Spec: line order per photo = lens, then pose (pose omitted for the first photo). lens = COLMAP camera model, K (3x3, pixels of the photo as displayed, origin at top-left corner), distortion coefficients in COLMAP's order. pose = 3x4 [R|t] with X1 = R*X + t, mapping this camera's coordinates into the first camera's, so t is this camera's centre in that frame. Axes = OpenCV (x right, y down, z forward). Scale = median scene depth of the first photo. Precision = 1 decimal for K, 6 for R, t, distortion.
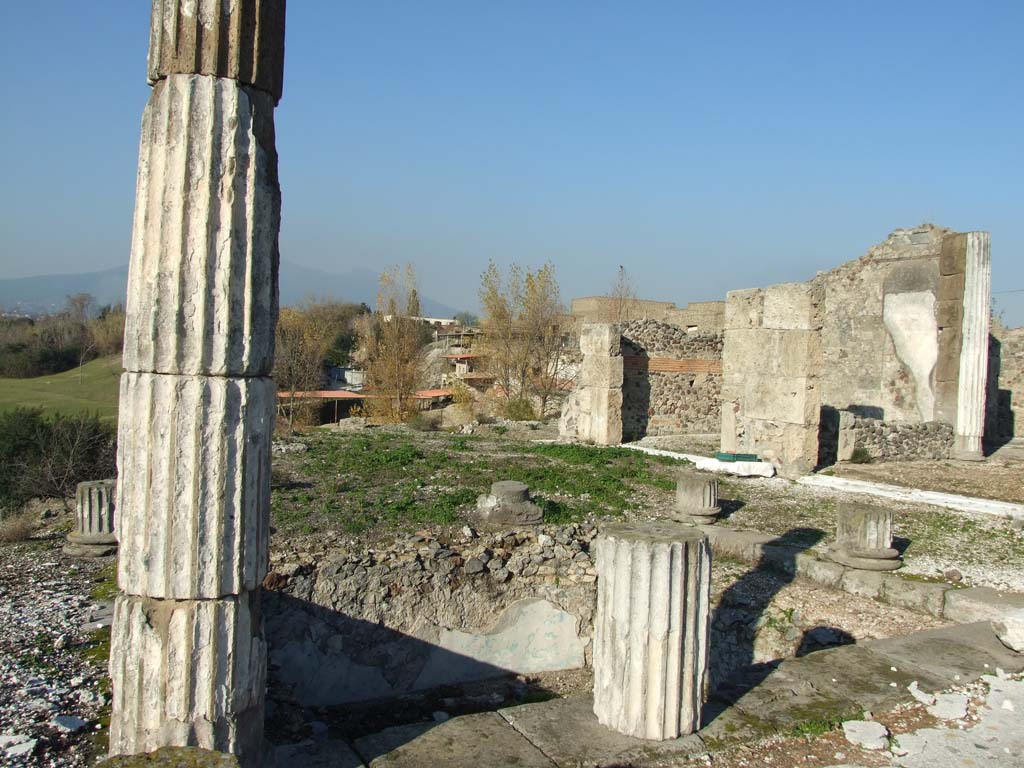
lens RADIAL K [[821.3, 0, 508.2], [0, 821.3, 379.2], [0, 0, 1]] dist [-0.071890, 0.078342]
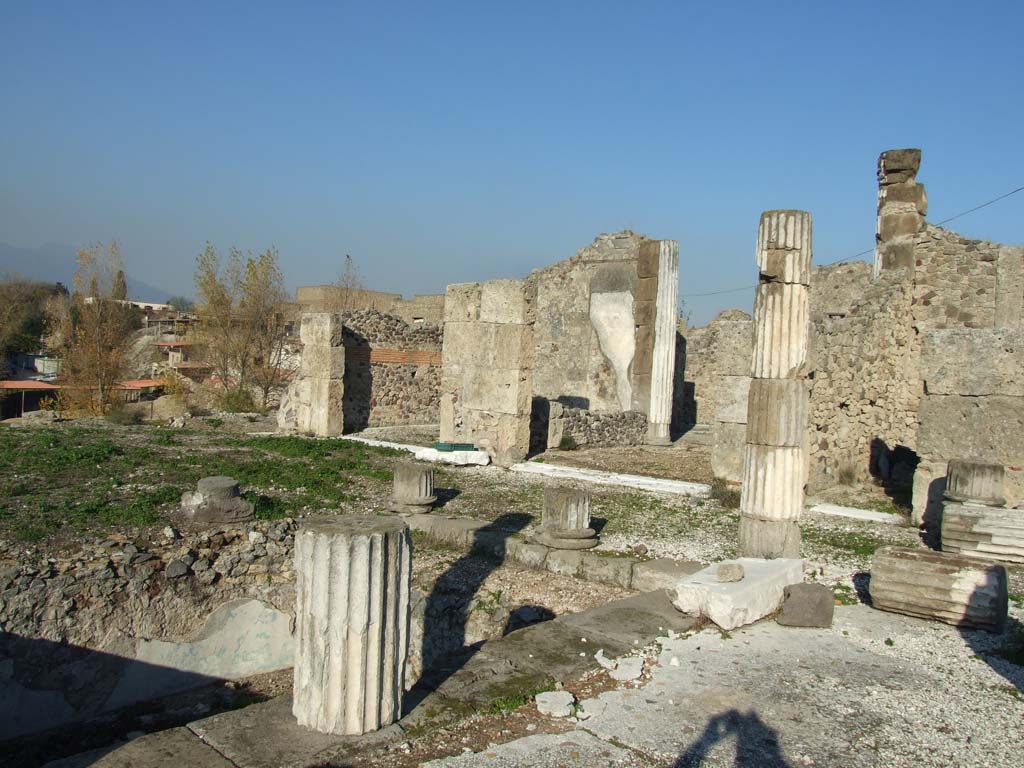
lens RADIAL K [[822.1, 0, 513.5], [0, 822.1, 379.8], [0, 0, 1]] dist [-0.062190, 0.066994]
pose [[0.944031, 0.004328, 0.329828, 0.013146], [-0.008119, 0.999916, 0.010118, 0.000395], [-0.329757, -0.012230, 0.943987, 0.002665]]
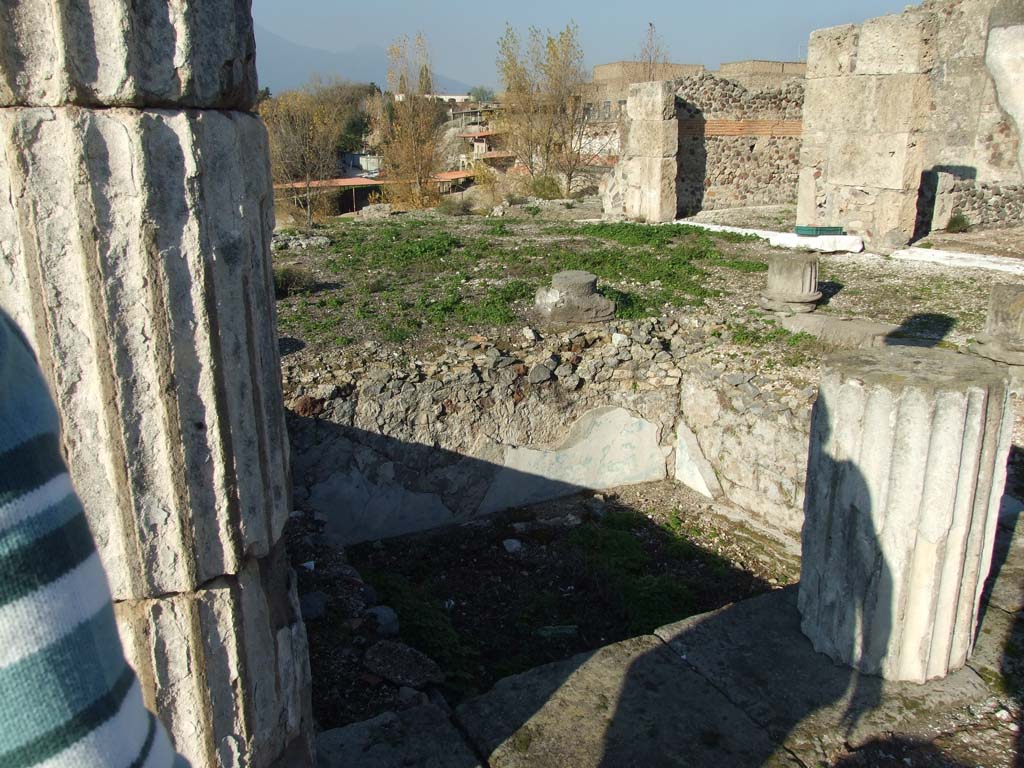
lens RADIAL K [[822.2, 0, 510.4], [0, 822.2, 373.6], [0, 0, 1]] dist [-0.061458, 0.061012]
pose [[0.998720, -0.040011, -0.030935, -0.042277], [0.046570, 0.966096, 0.253949, 0.008955], [0.019725, -0.255064, 0.966723, 0.160800]]
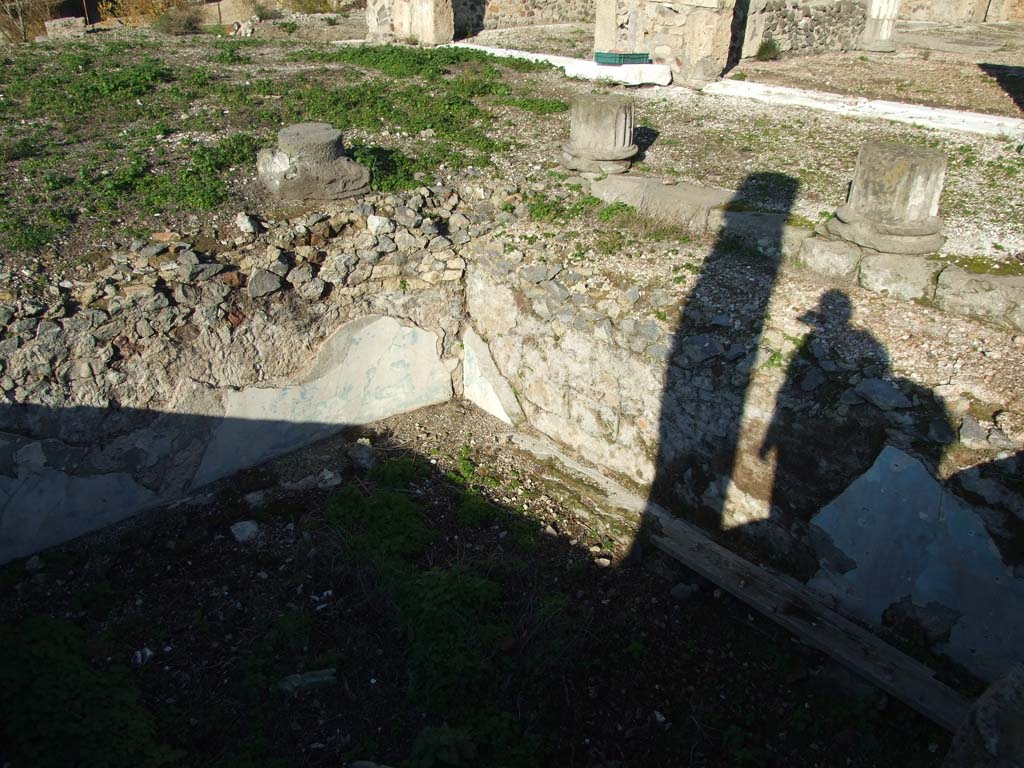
lens RADIAL K [[822.2, 0, 510.4], [0, 822.2, 373.6], [0, 0, 1]] dist [-0.061458, 0.061012]
pose [[0.972510, -0.120129, 0.199484, 0.005030], [0.016664, 0.890367, 0.454939, 0.019273], [-0.232266, -0.439108, 0.867892, 0.386467]]
